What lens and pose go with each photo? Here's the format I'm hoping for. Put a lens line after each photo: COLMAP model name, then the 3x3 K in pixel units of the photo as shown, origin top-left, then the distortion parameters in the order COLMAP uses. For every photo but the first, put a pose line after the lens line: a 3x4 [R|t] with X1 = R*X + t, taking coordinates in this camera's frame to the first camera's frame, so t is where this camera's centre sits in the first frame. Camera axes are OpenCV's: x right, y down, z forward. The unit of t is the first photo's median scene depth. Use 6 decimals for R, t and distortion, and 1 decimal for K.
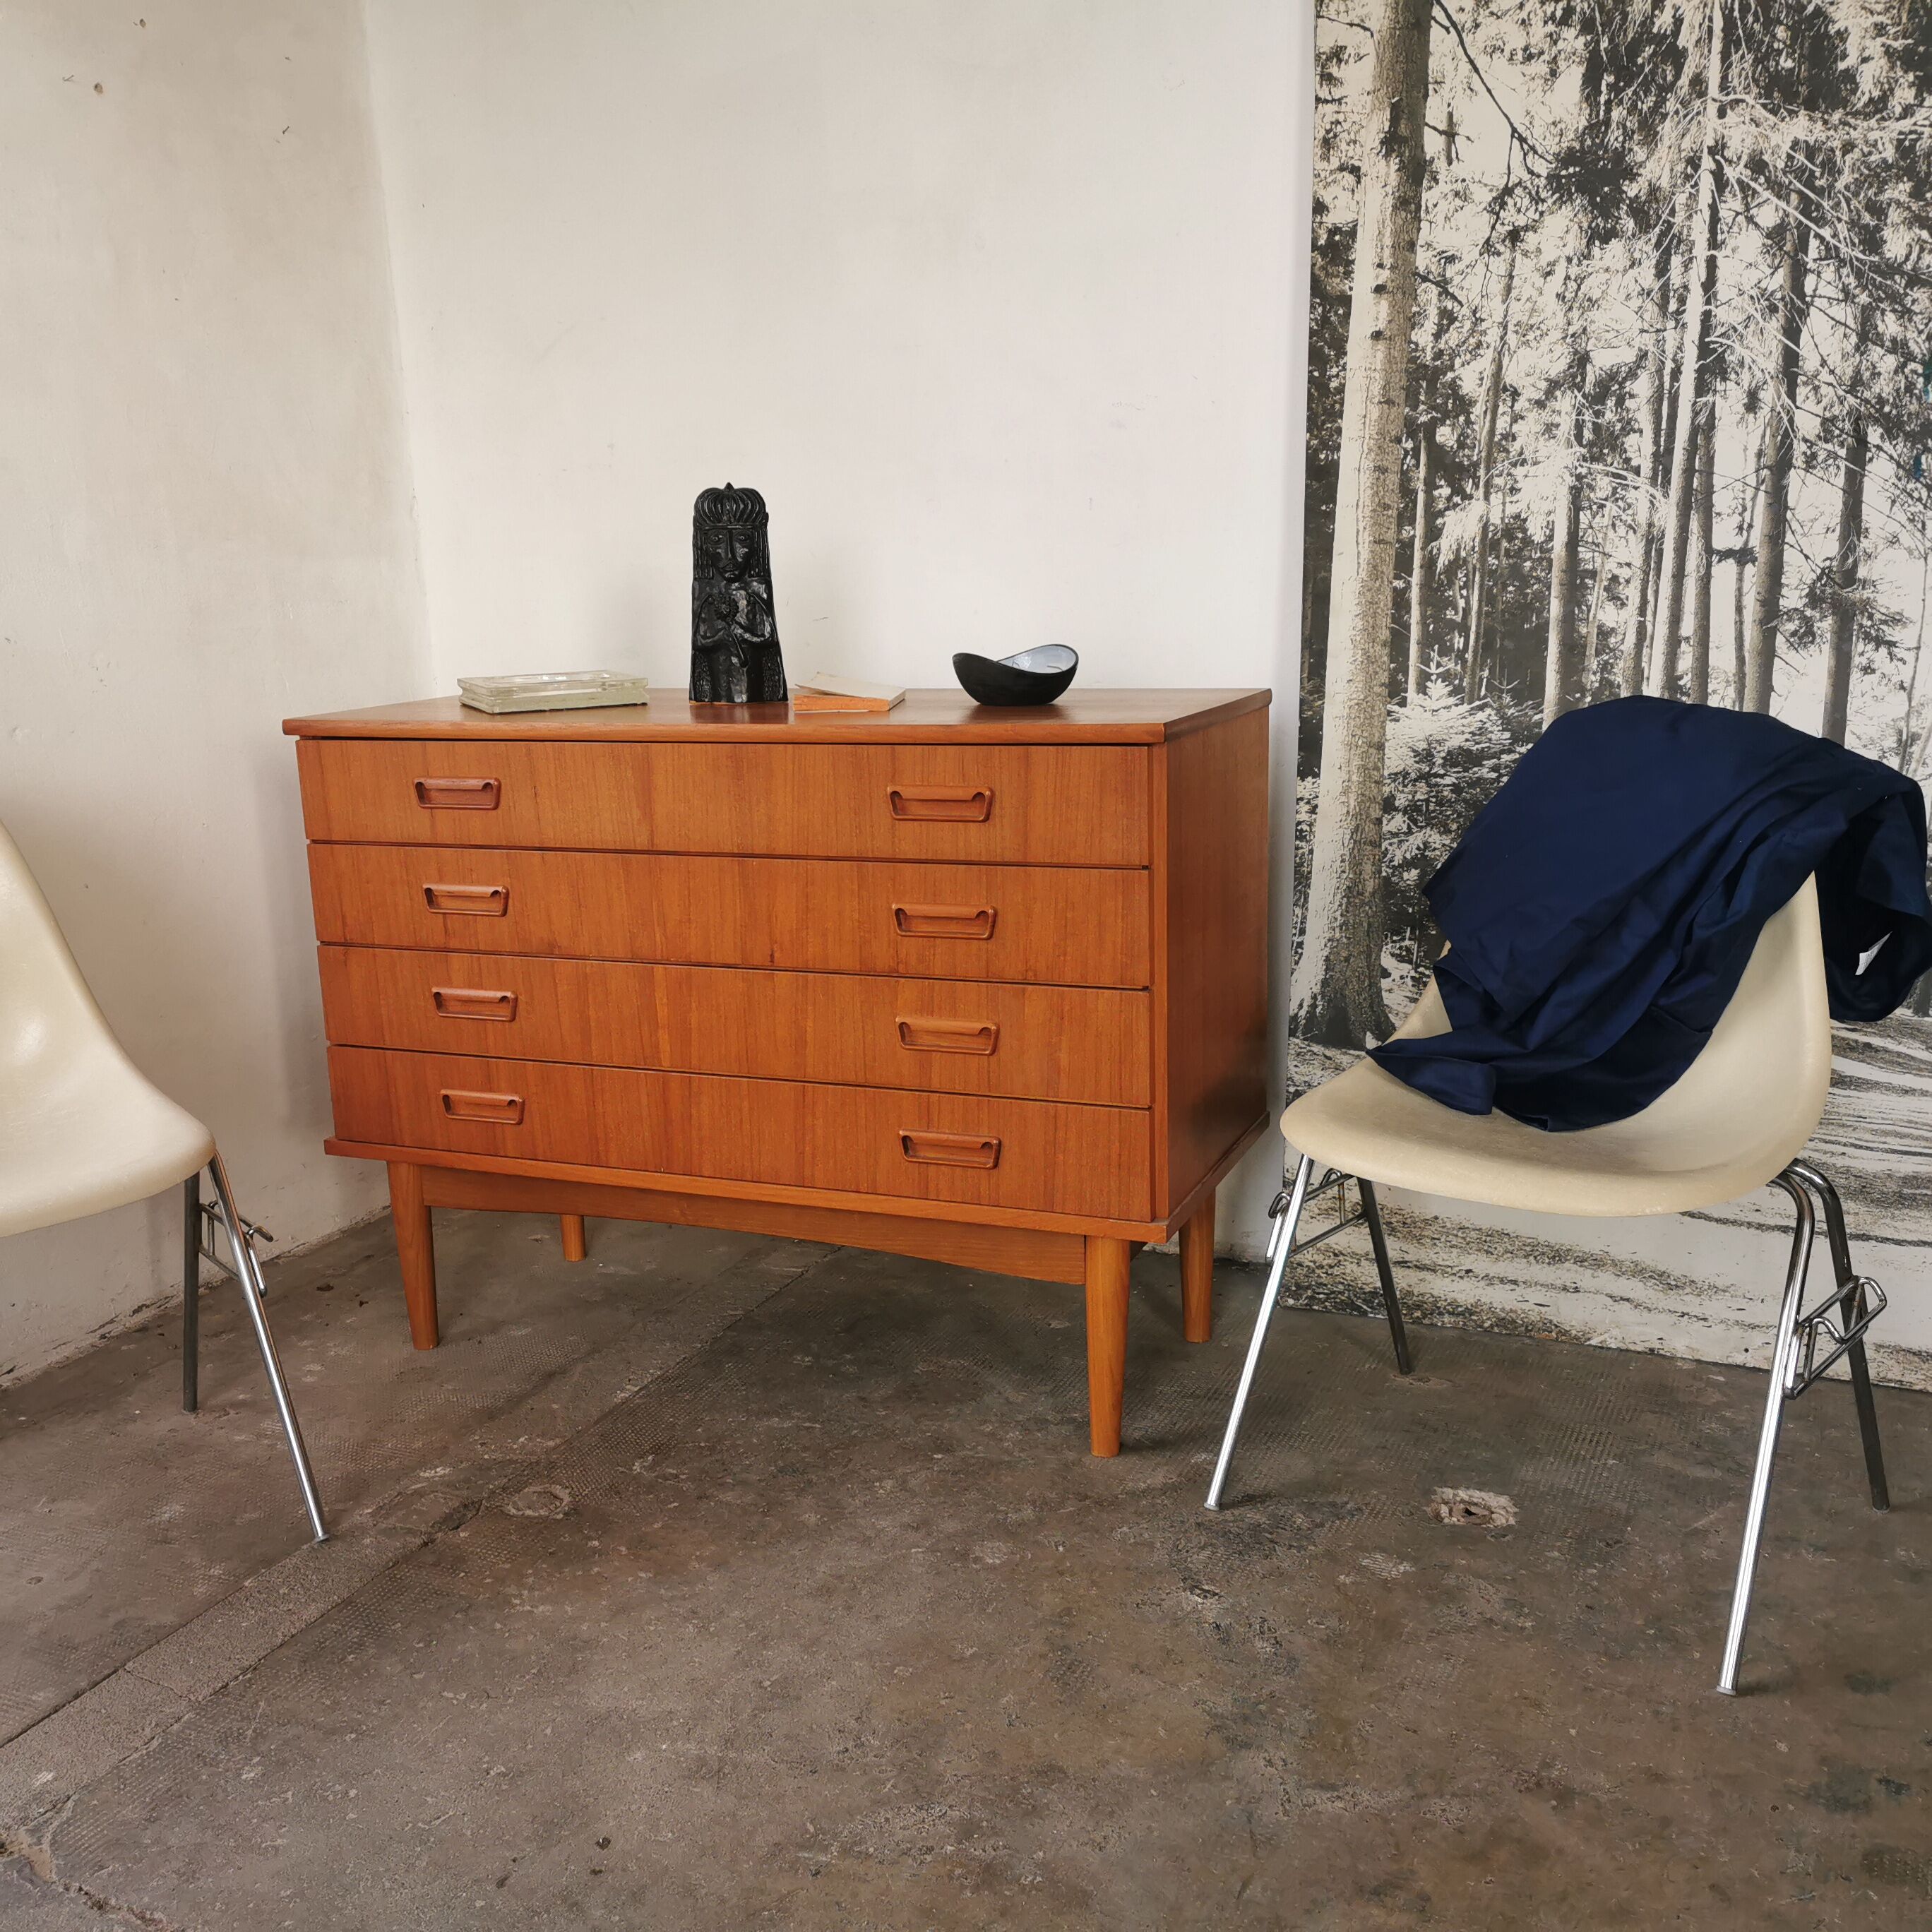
lens RADIAL K [[2036.3, 0, 973.2], [0, 2036.3, 931.4], [0, 0, 1]] dist [0.018475, 0.000000]
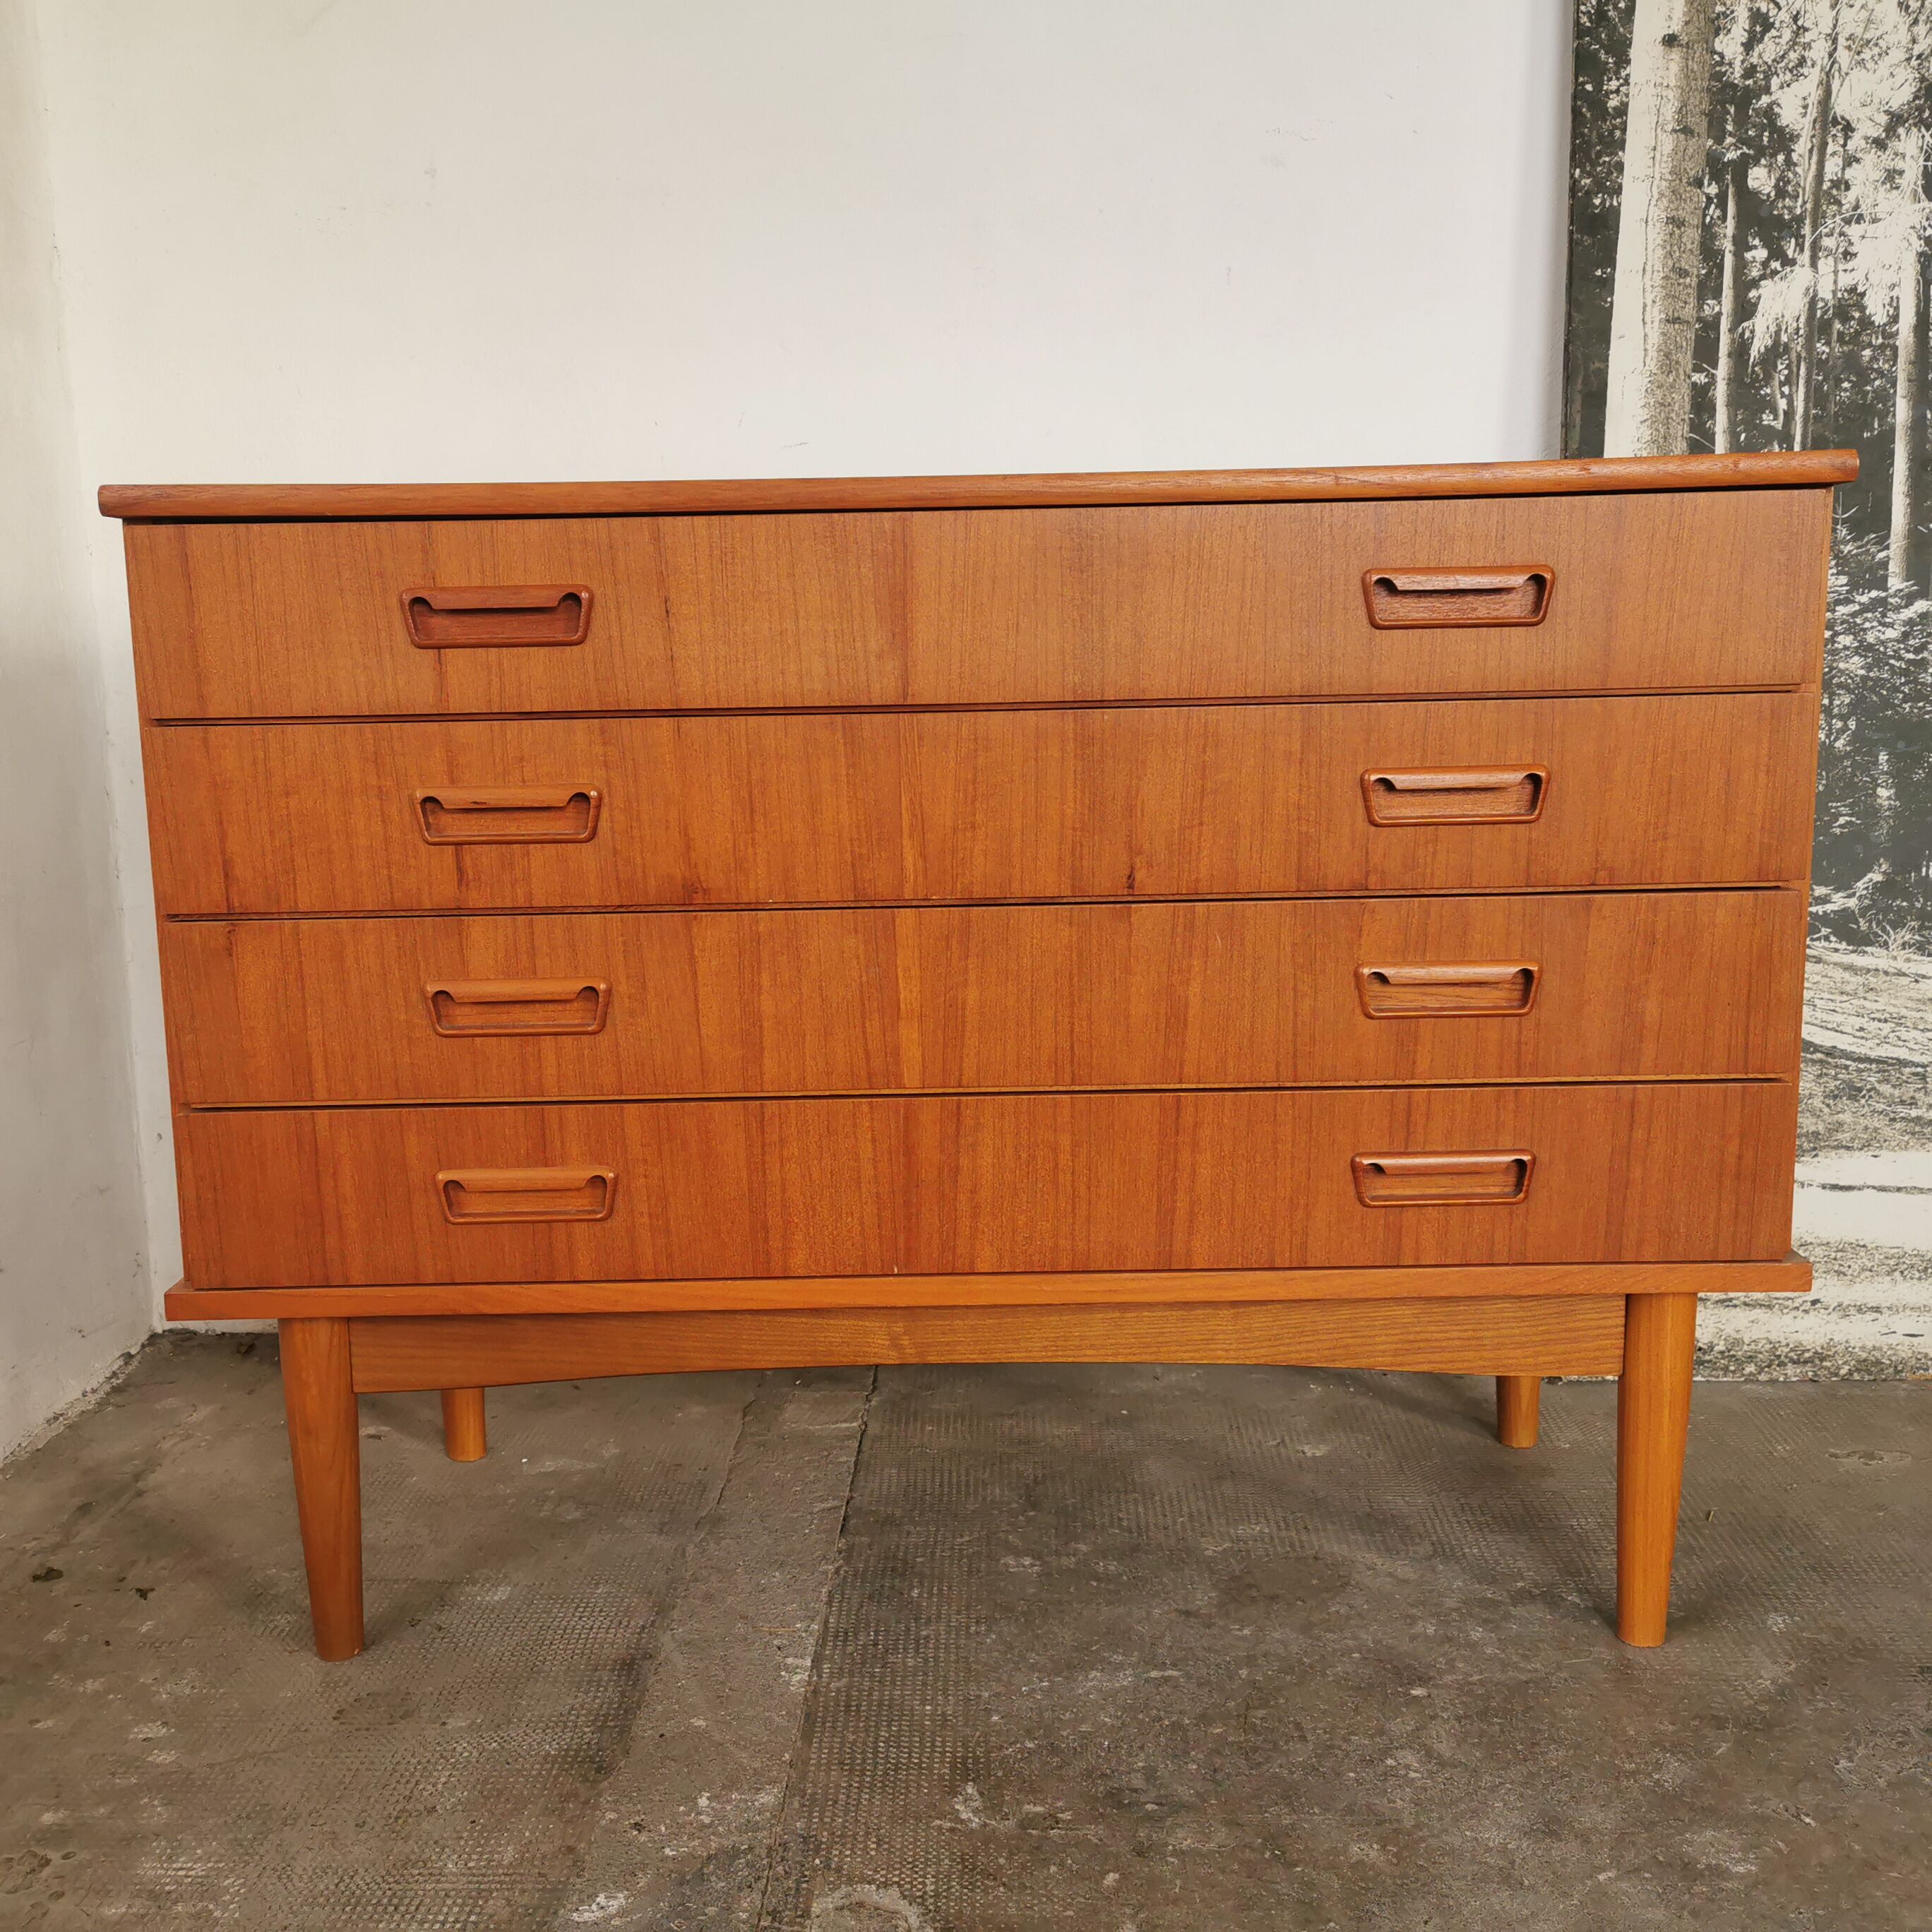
lens RADIAL K [[2036.3, 0, 986.4], [0, 2036.3, 911.6], [0, 0, 1]] dist [0.018475, 0.000000]
pose [[0.923980, -0.039499, 0.380396, -0.330994], [0.062113, 0.996945, -0.047352, 0.043260], [-0.377364, 0.067380, 0.923611, 0.436732]]
